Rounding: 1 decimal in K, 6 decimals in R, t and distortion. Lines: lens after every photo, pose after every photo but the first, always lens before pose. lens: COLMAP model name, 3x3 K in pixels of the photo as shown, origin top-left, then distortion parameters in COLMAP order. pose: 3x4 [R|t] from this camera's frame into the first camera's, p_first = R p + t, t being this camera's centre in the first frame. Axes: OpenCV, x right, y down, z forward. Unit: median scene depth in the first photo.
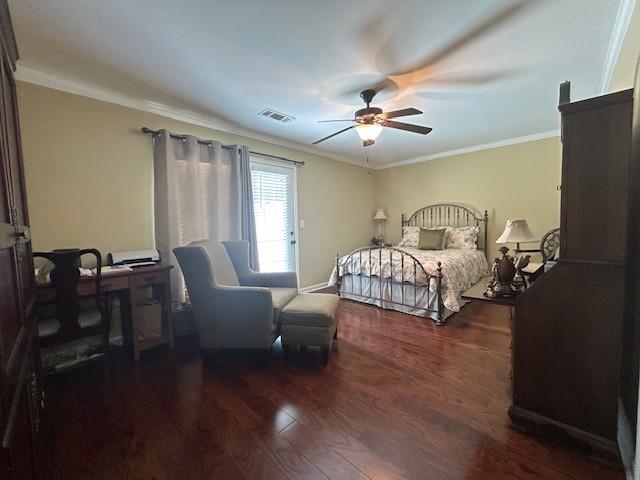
lens RADIAL K [[255.2, 0, 323.1], [0, 255.2, 238.2], [0, 0, 1]] dist [0.000517, 0.000120]
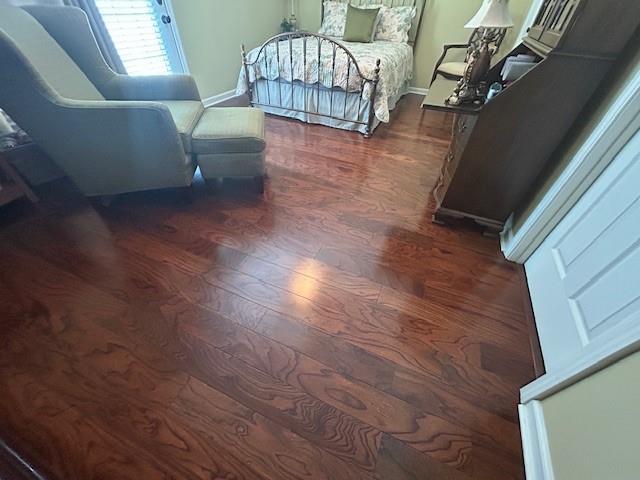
lens RADIAL K [[261.1, 0, 321.7], [0, 261.1, 237.3], [0, 0, 1]] dist [0.001684, 0.000384]
pose [[0.941982, -0.183407, 0.281124, -0.046803], [-0.035620, 0.778172, 0.627040, 0.016677], [-0.333767, -0.600674, 0.726492, 0.098517]]
